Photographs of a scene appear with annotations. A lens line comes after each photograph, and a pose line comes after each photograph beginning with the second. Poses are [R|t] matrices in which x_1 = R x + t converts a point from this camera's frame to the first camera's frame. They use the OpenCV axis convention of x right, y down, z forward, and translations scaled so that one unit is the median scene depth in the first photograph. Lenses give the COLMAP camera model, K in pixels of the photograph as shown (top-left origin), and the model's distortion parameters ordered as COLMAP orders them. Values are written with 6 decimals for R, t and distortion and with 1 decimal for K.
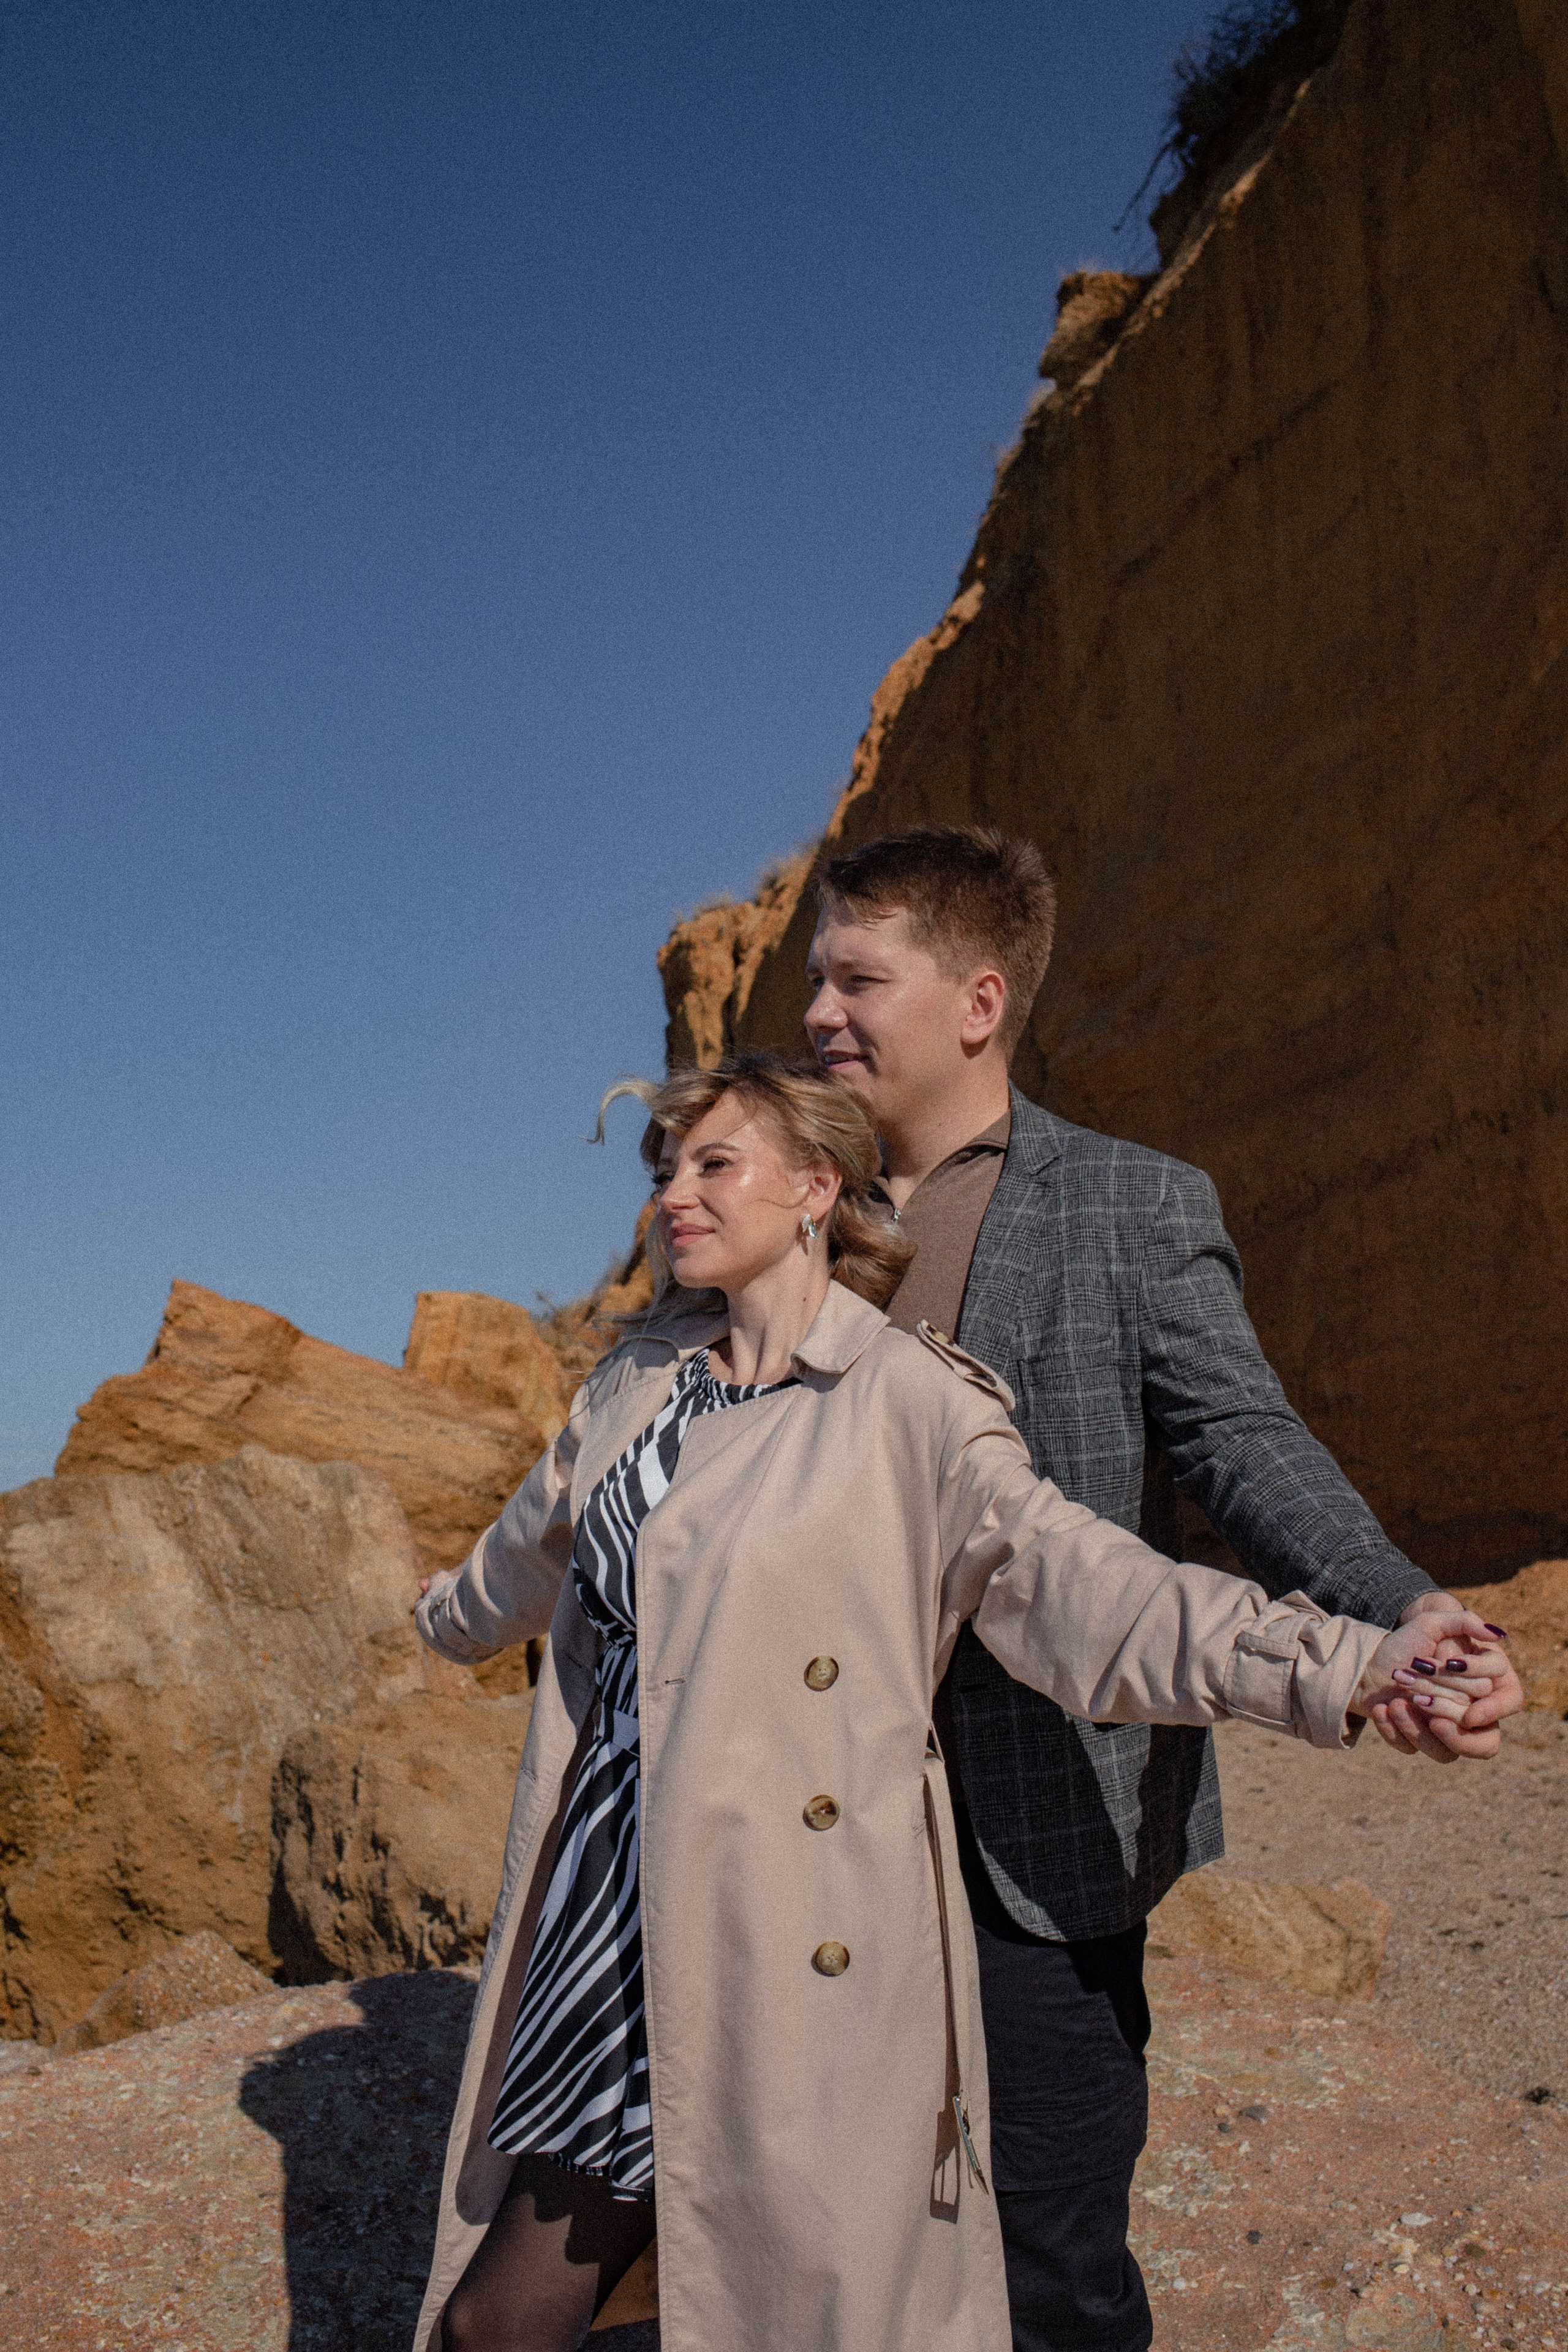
lens RADIAL K [[2314.1, 0, 790.2], [0, 2314.1, 1158.1], [0, 0, 1]] dist [-0.053950, 0.000000]
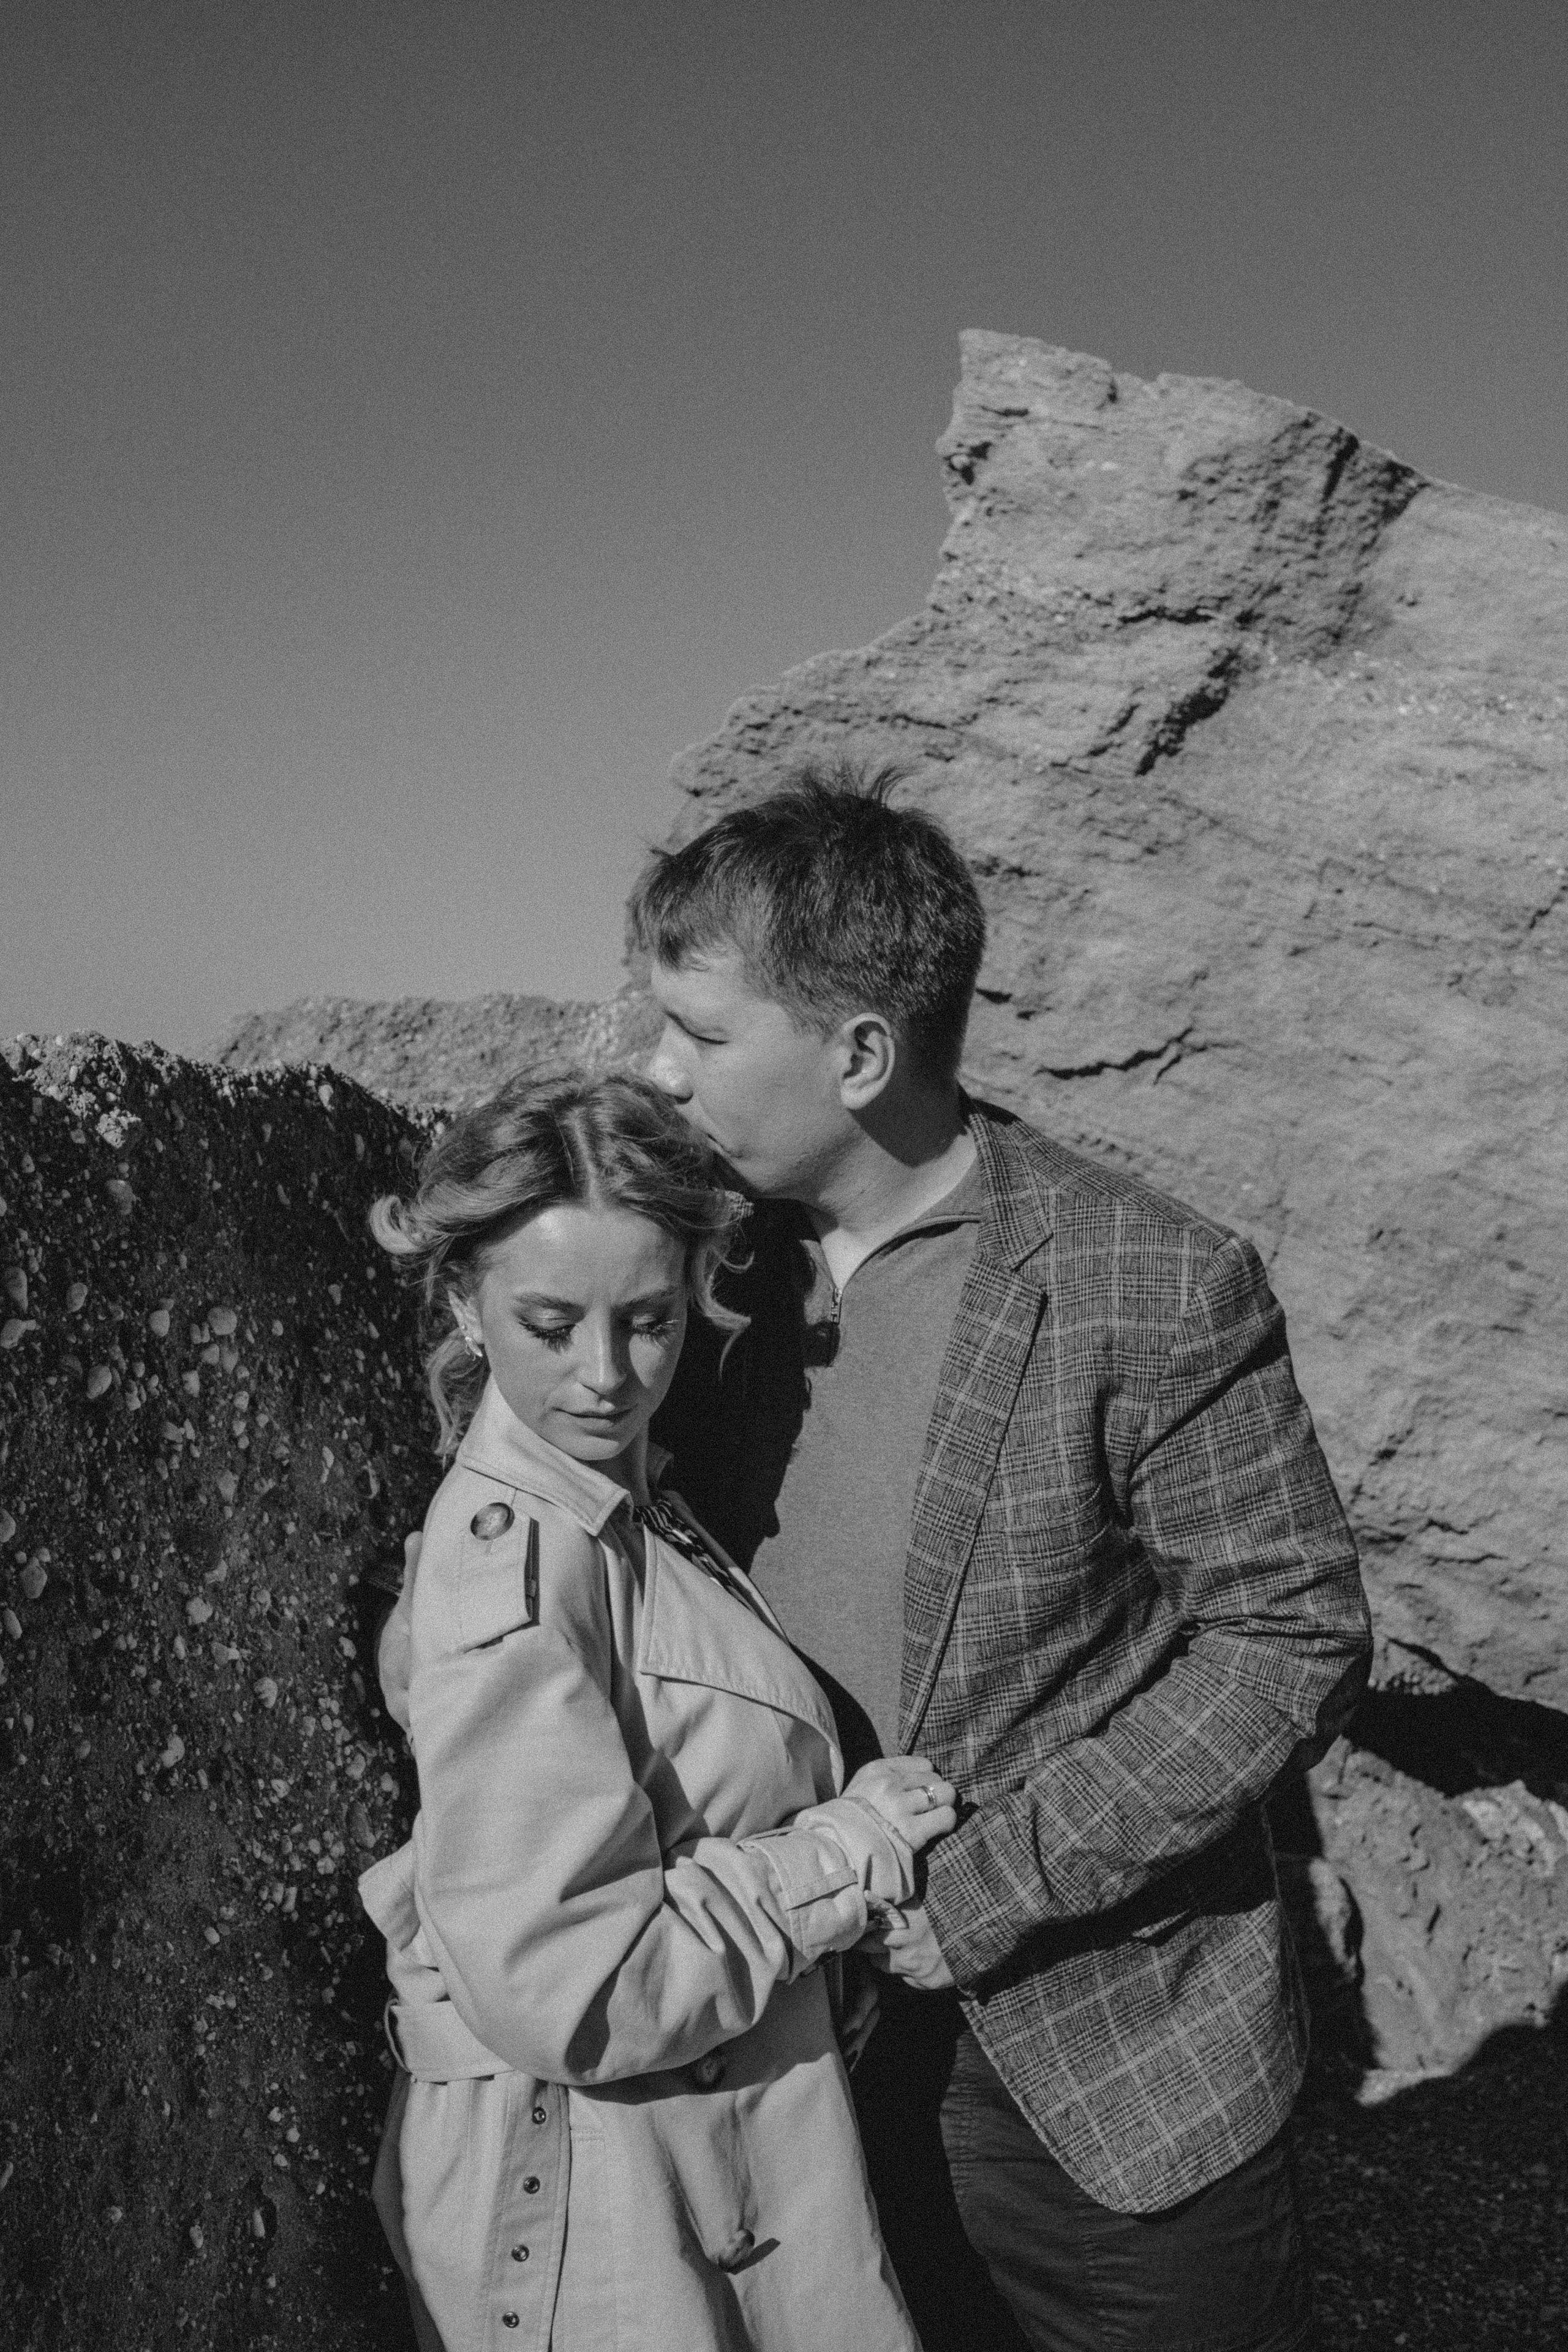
lens RADIAL K [[2314.1, 0, 793.3], [0, 2314.1, 1191.7], [0, 0, 1]] dist [-0.053950, 0.000000]
pose [[0.705998, 0.060891, -0.705591, -0.057491], [0.092226, 0.979908, 0.176844, 0.107726], [0.702183, -0.189926, 0.686198, 0.740509]]
